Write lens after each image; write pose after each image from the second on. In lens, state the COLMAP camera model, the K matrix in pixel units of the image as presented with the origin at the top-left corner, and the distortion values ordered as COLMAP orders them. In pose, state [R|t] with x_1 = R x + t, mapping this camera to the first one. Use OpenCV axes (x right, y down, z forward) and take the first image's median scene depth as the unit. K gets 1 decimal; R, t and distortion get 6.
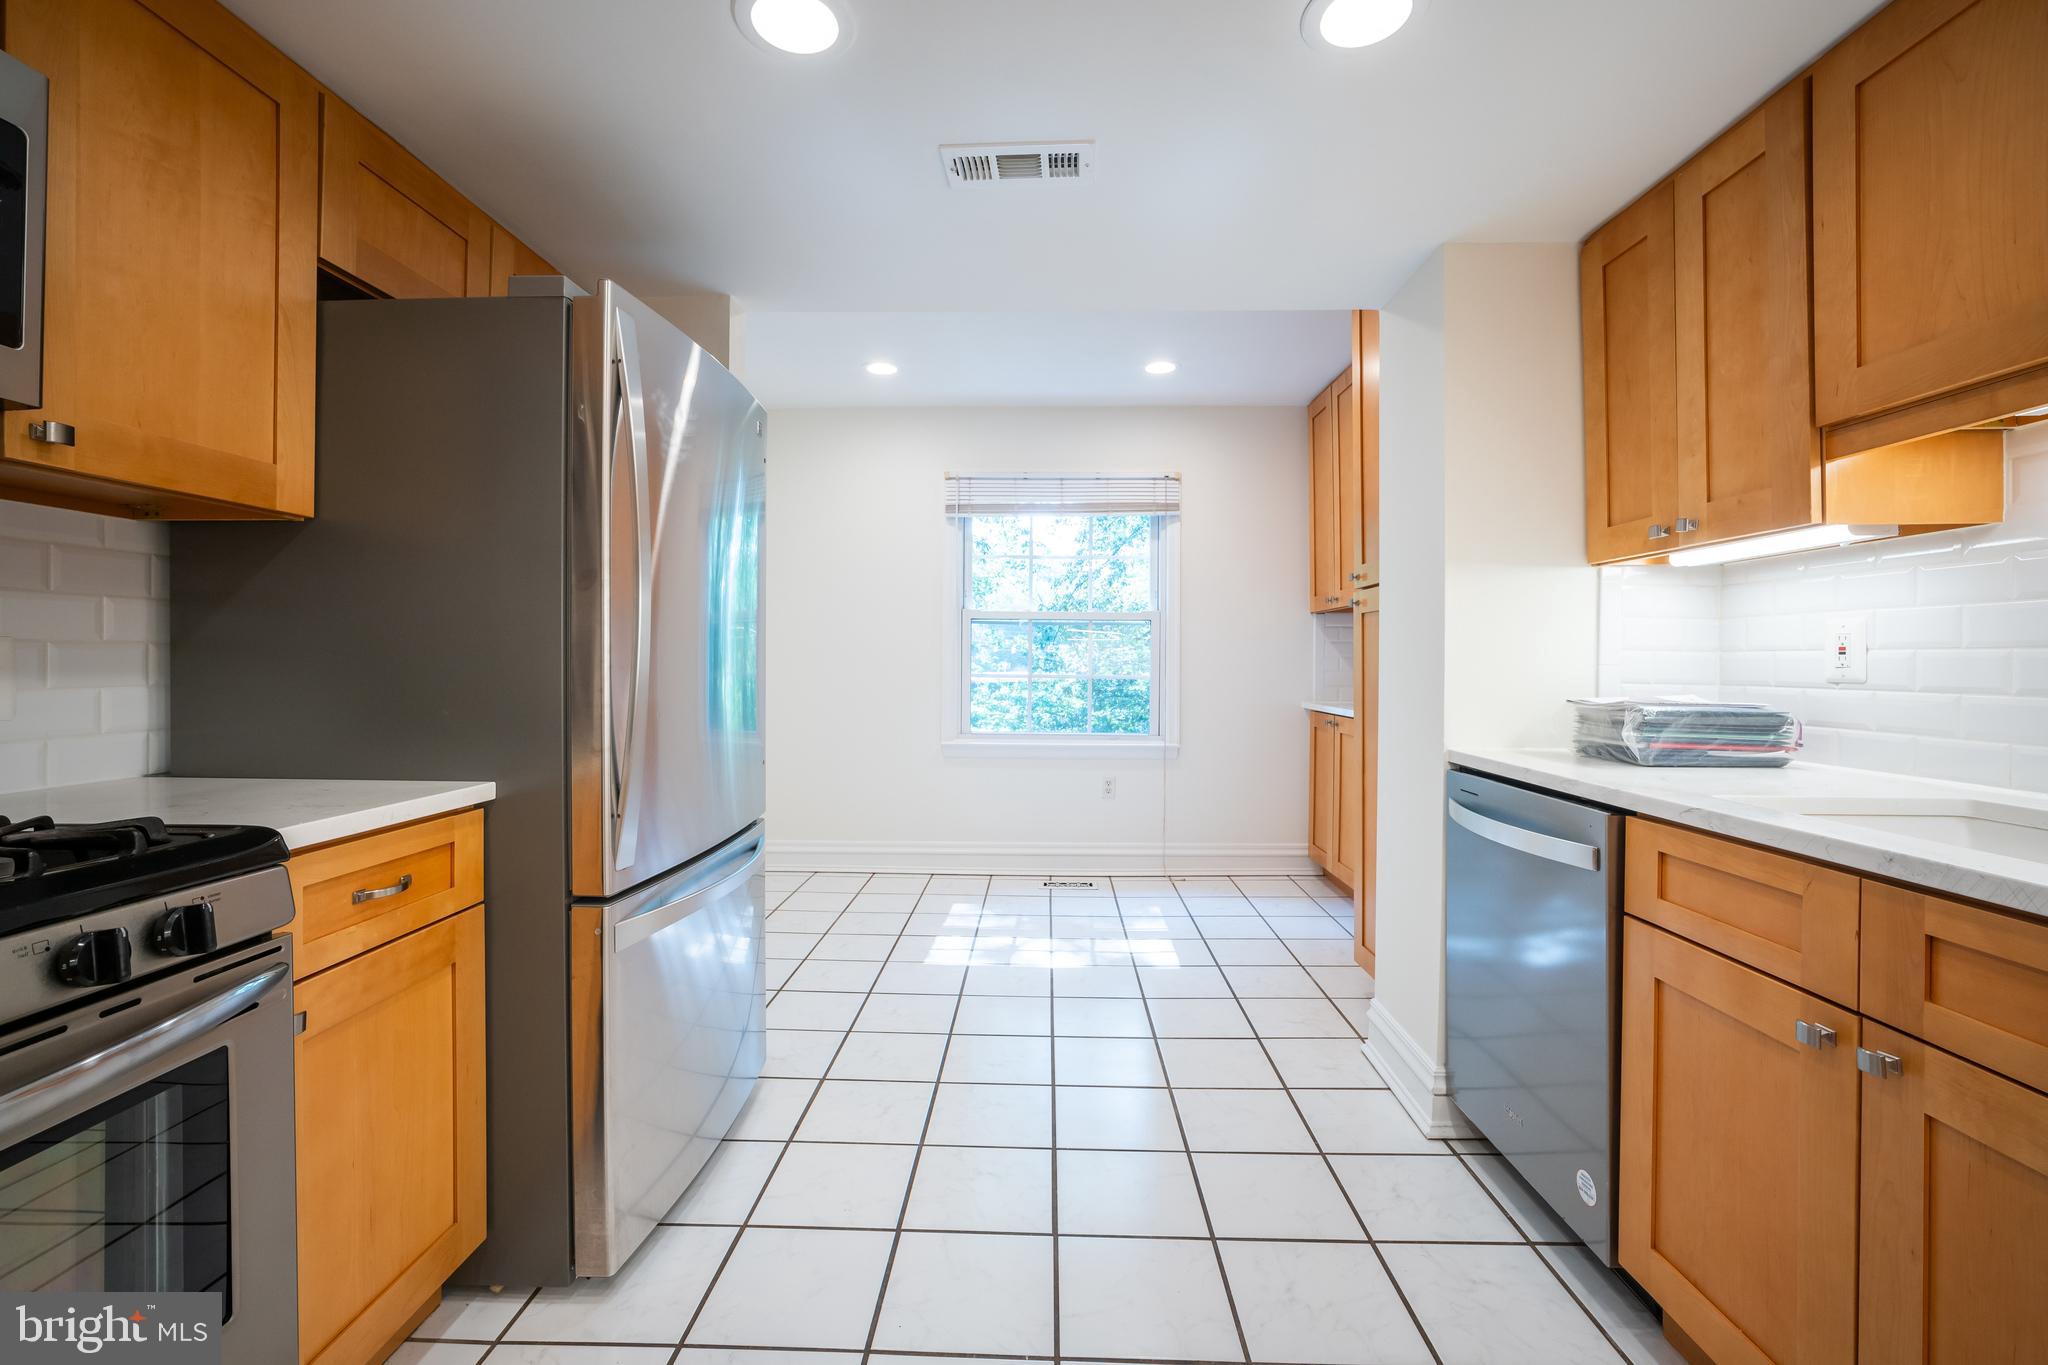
lens RADIAL K [[901.9, 0, 1030.5], [0, 901.9, 662.7], [0, 0, 1]] dist [-0.012048, 0.001294]
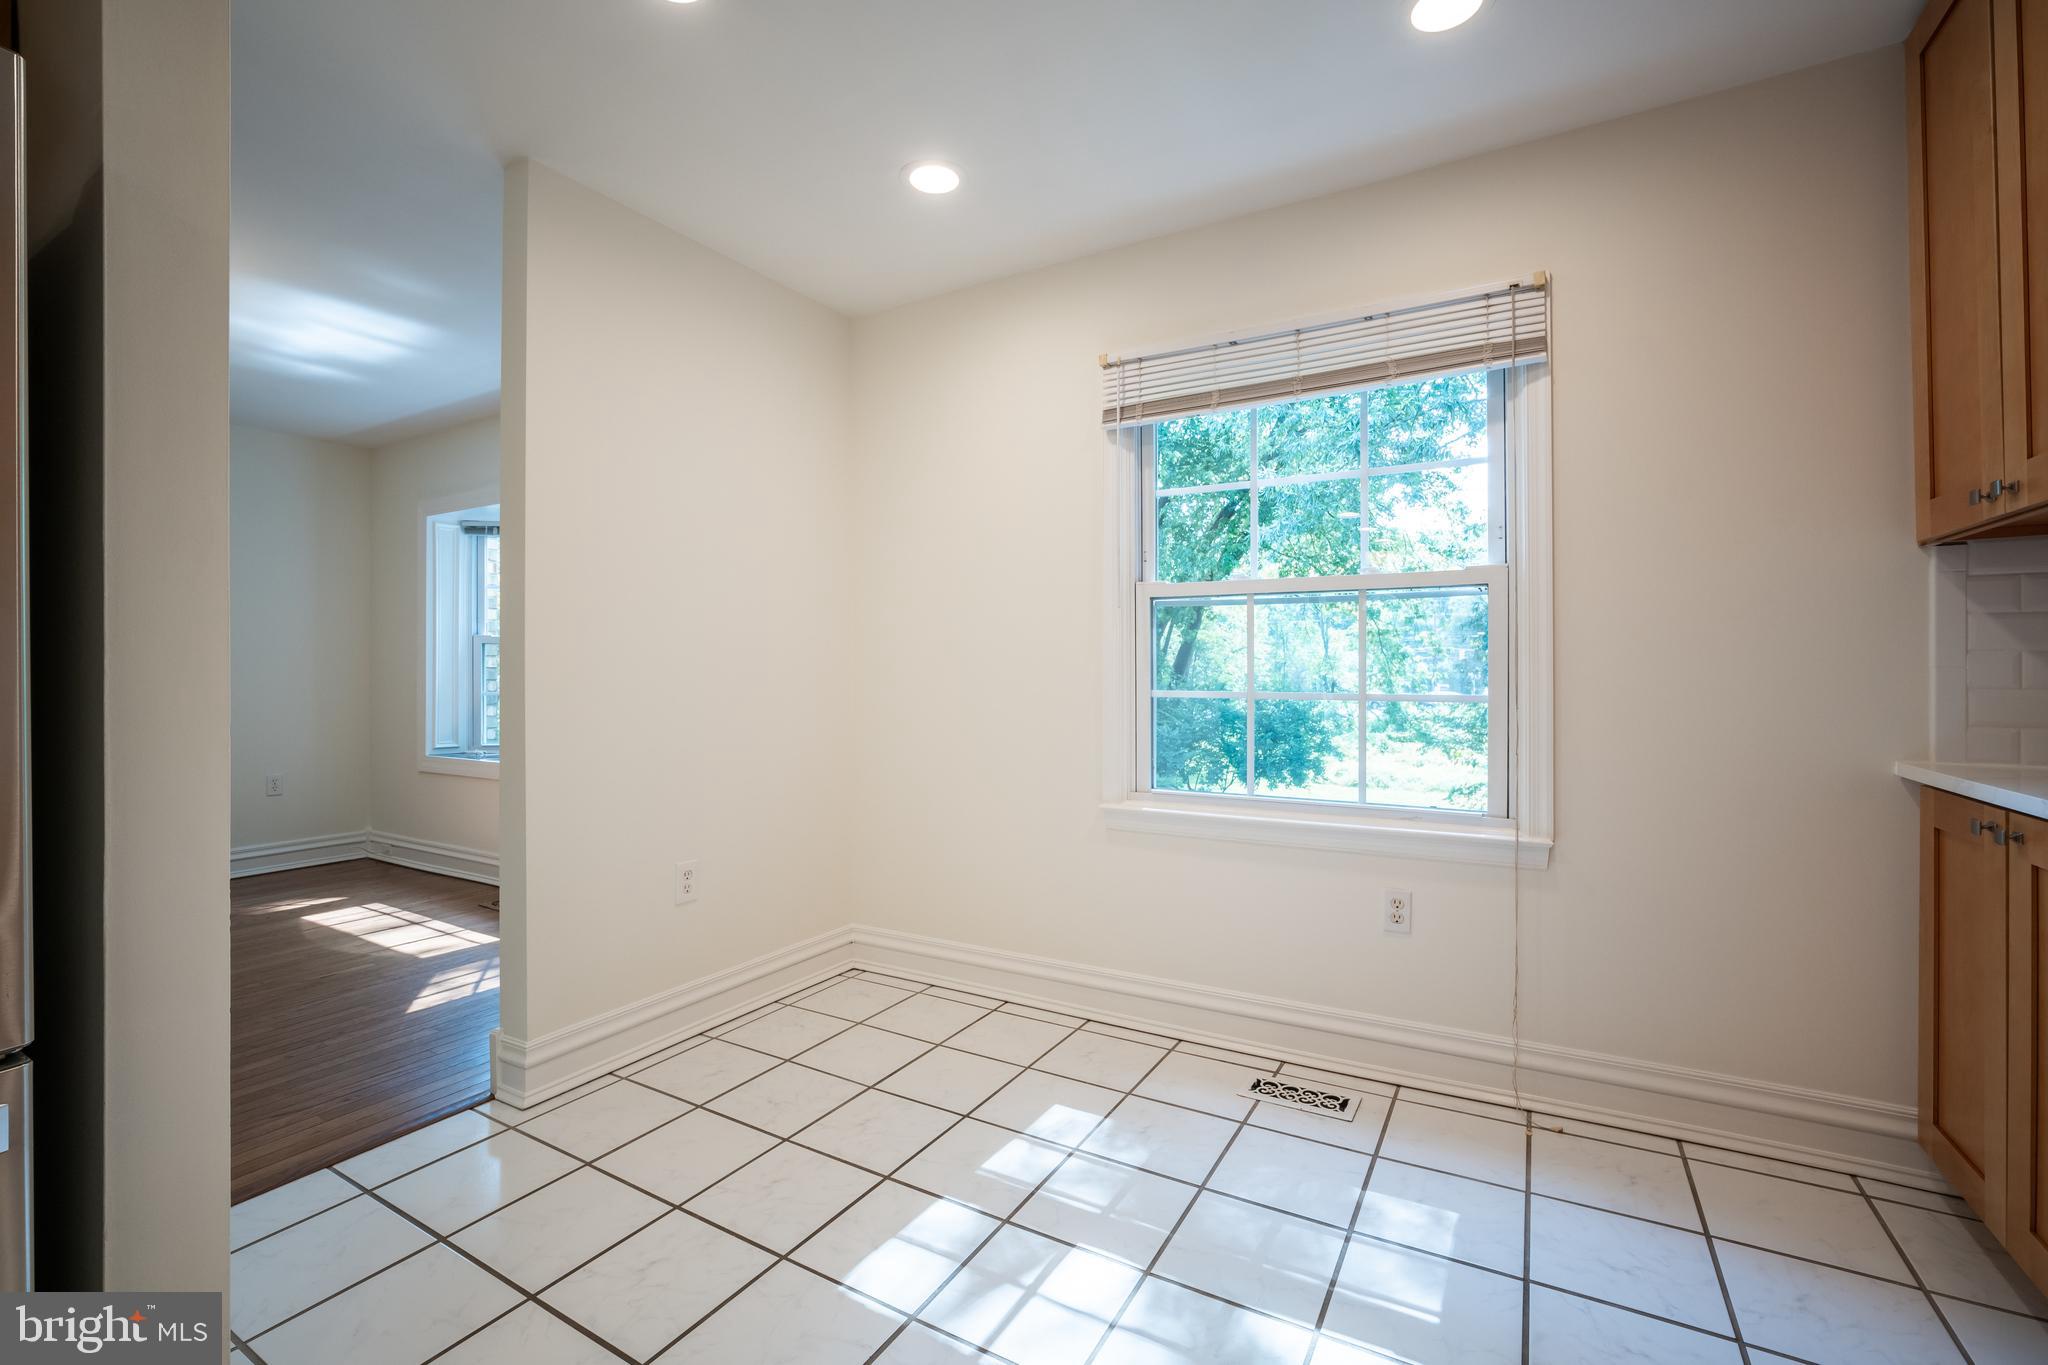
lens RADIAL K [[901.9, 0, 1016.2], [0, 901.9, 673.5], [0, 0, 1]] dist [-0.012048, 0.001294]
pose [[0.878028, -0.004199, -0.478590, 0.143781], [-0.001680, 0.999928, -0.011856, 0.008424], [0.478606, 0.011214, 0.877958, 0.446562]]
